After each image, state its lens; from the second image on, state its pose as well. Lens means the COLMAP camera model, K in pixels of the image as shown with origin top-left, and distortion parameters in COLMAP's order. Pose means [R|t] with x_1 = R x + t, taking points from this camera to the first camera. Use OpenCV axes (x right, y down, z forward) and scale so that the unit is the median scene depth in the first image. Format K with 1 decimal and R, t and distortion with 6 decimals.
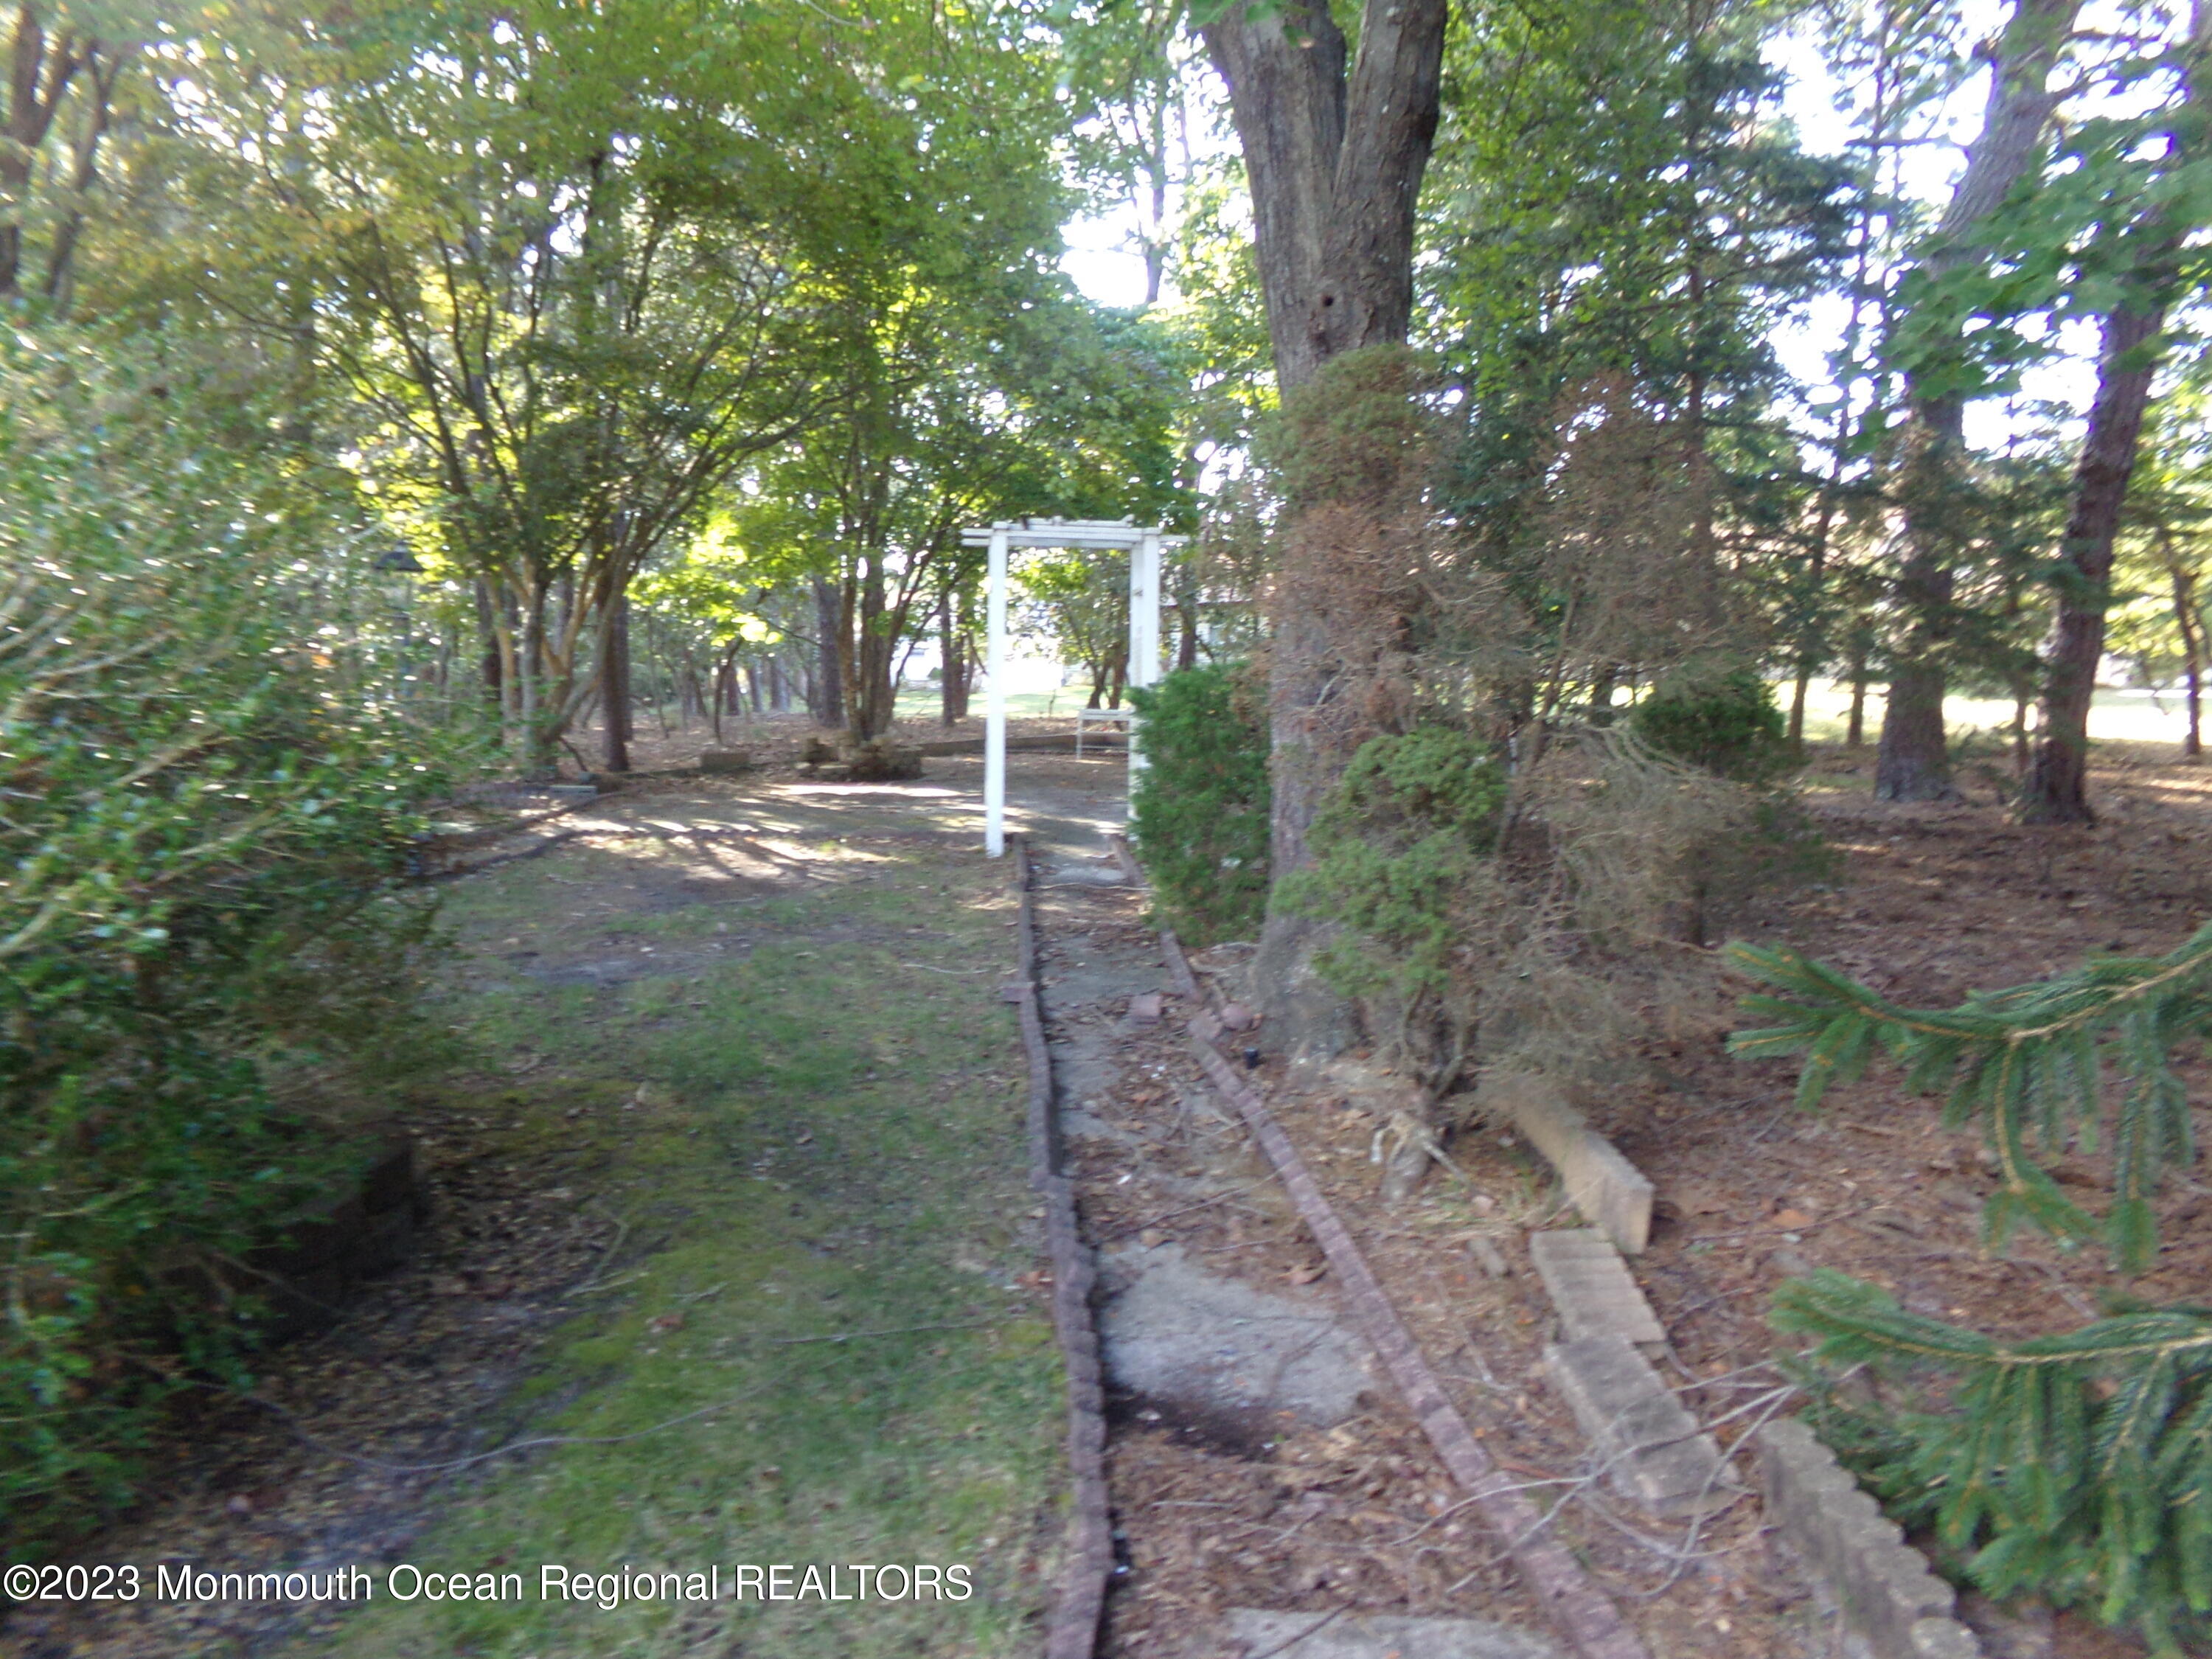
lens RADIAL K [[1510.8, 0, 1145.5], [0, 1510.8, 818.6], [0, 0, 1]] dist [-0.002991, 0.046525]
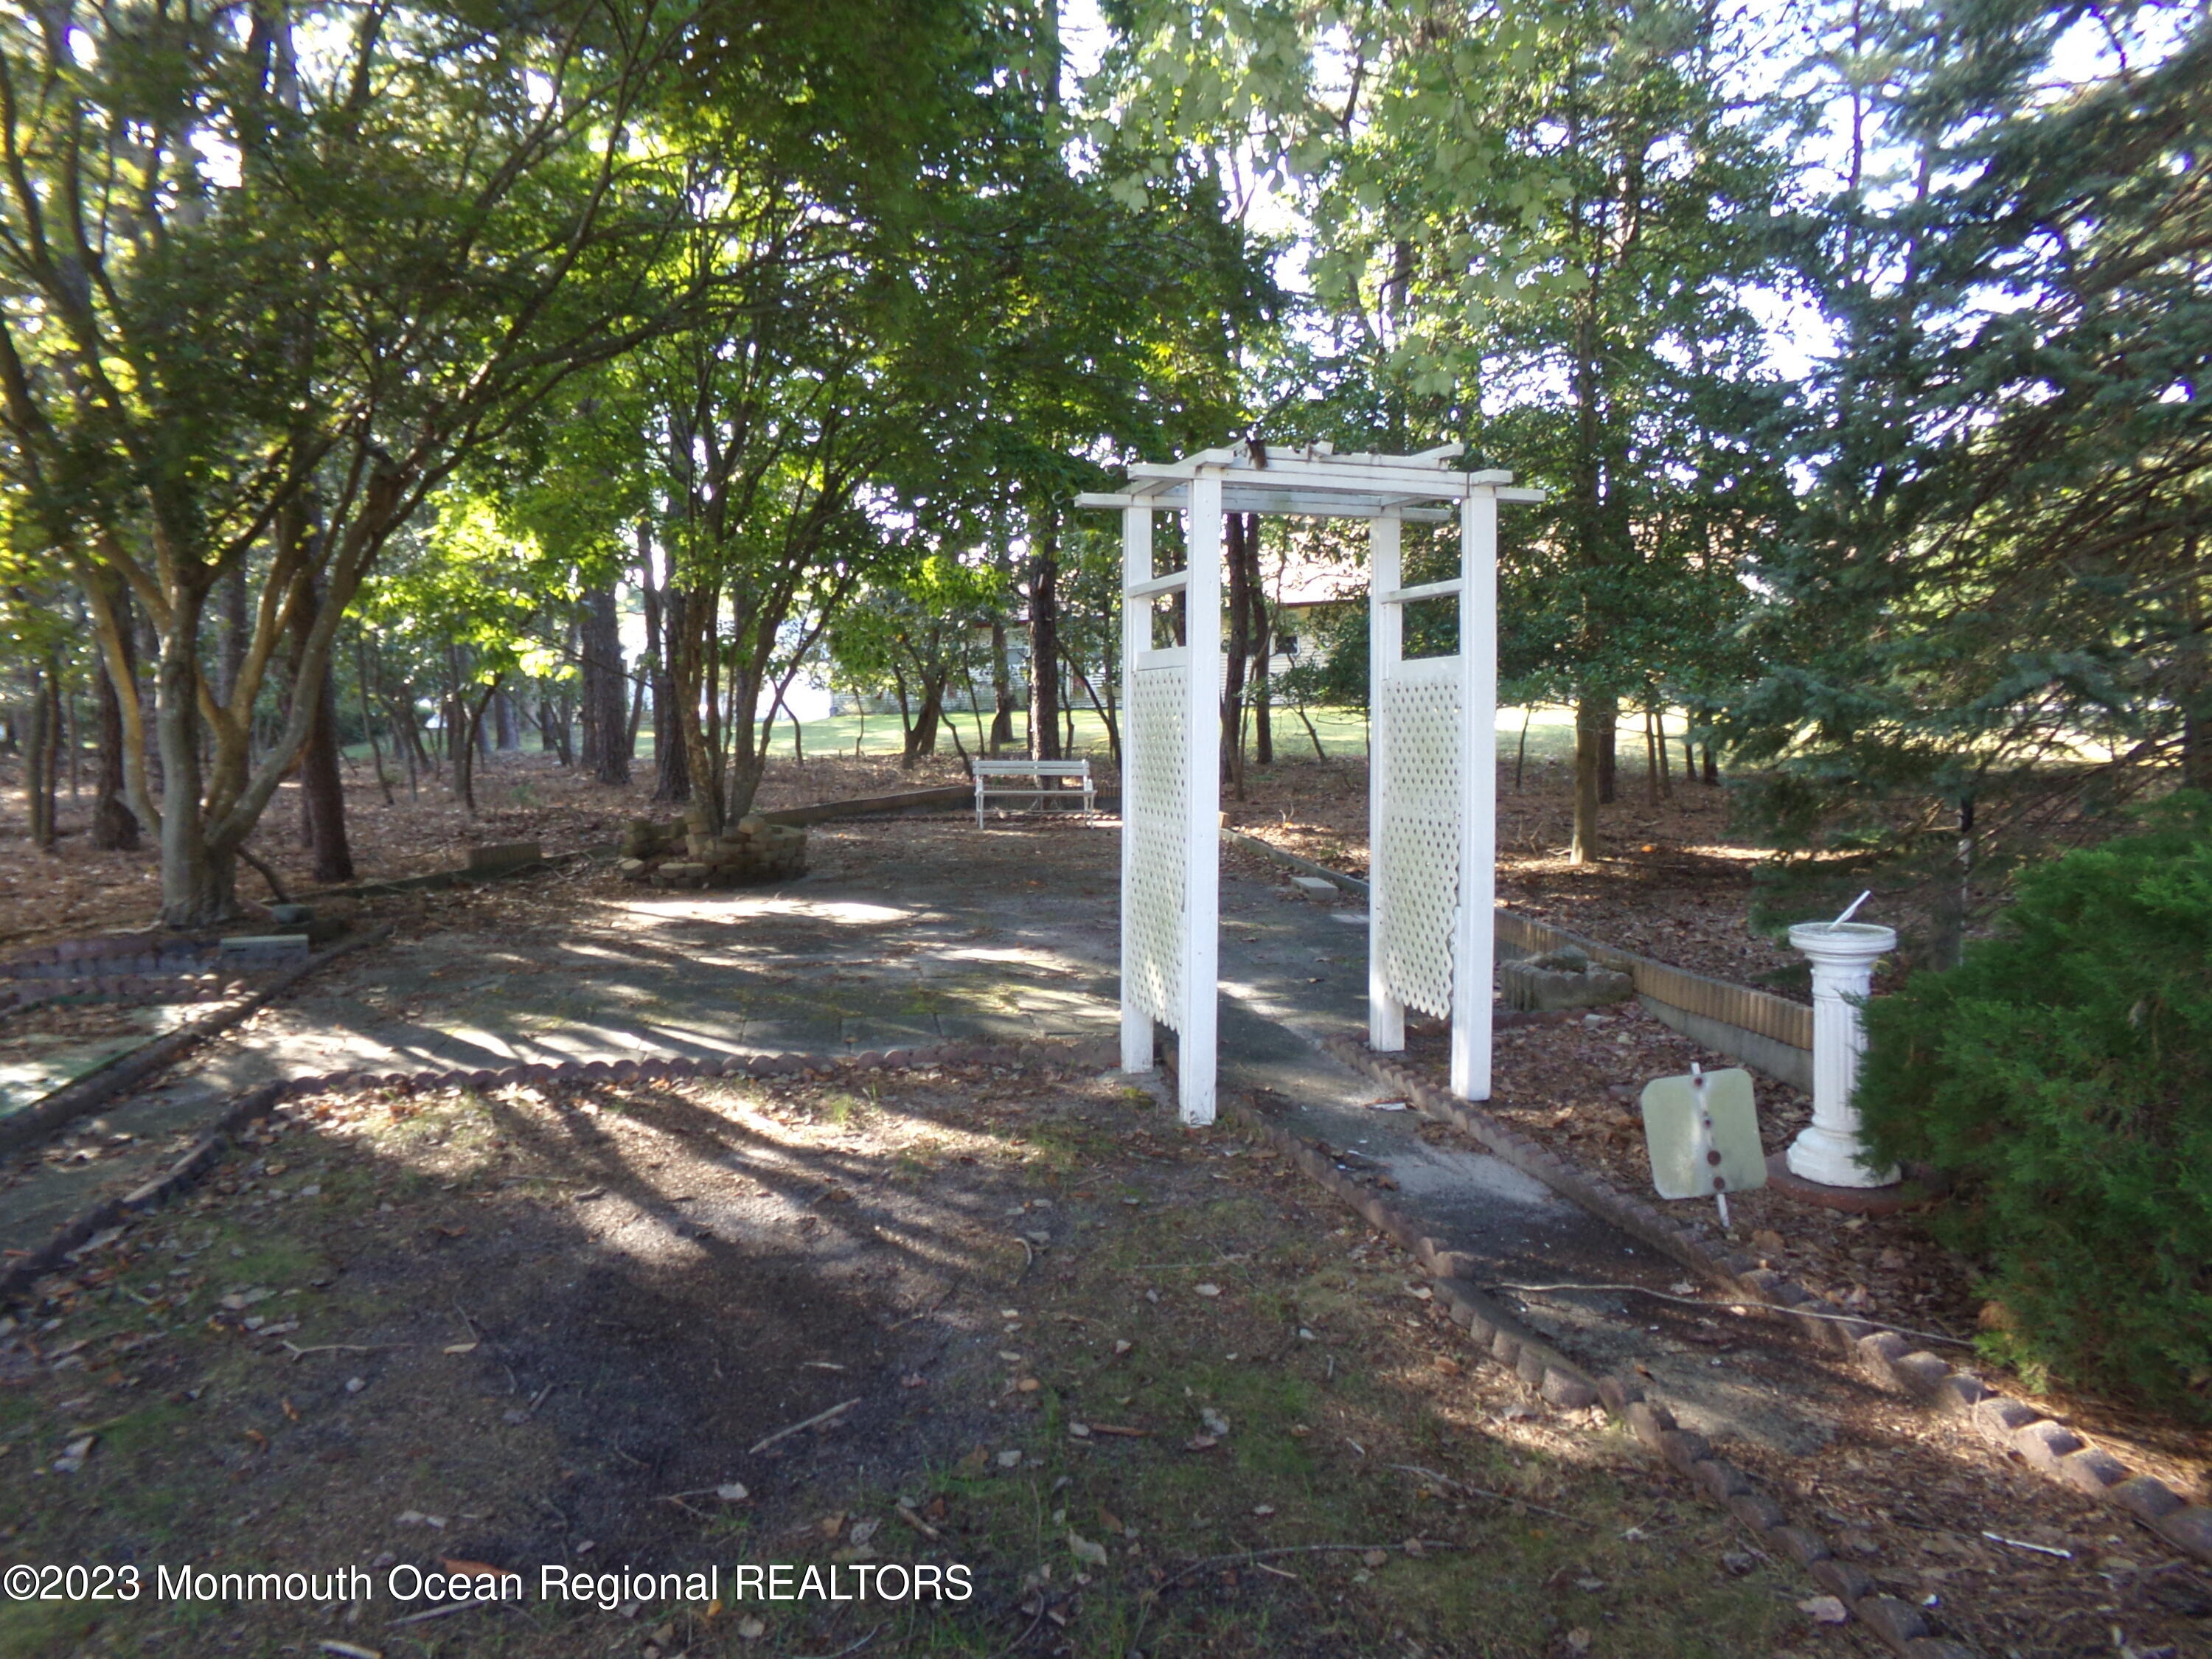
lens RADIAL K [[1510.8, 0, 1145.5], [0, 1510.8, 818.6], [0, 0, 1]] dist [-0.002991, 0.046525]
pose [[0.984369, -0.024544, 0.174401, -0.121157], [0.026809, 0.999584, -0.010645, -0.042193], [-0.174067, 0.015154, 0.984617, 0.302807]]
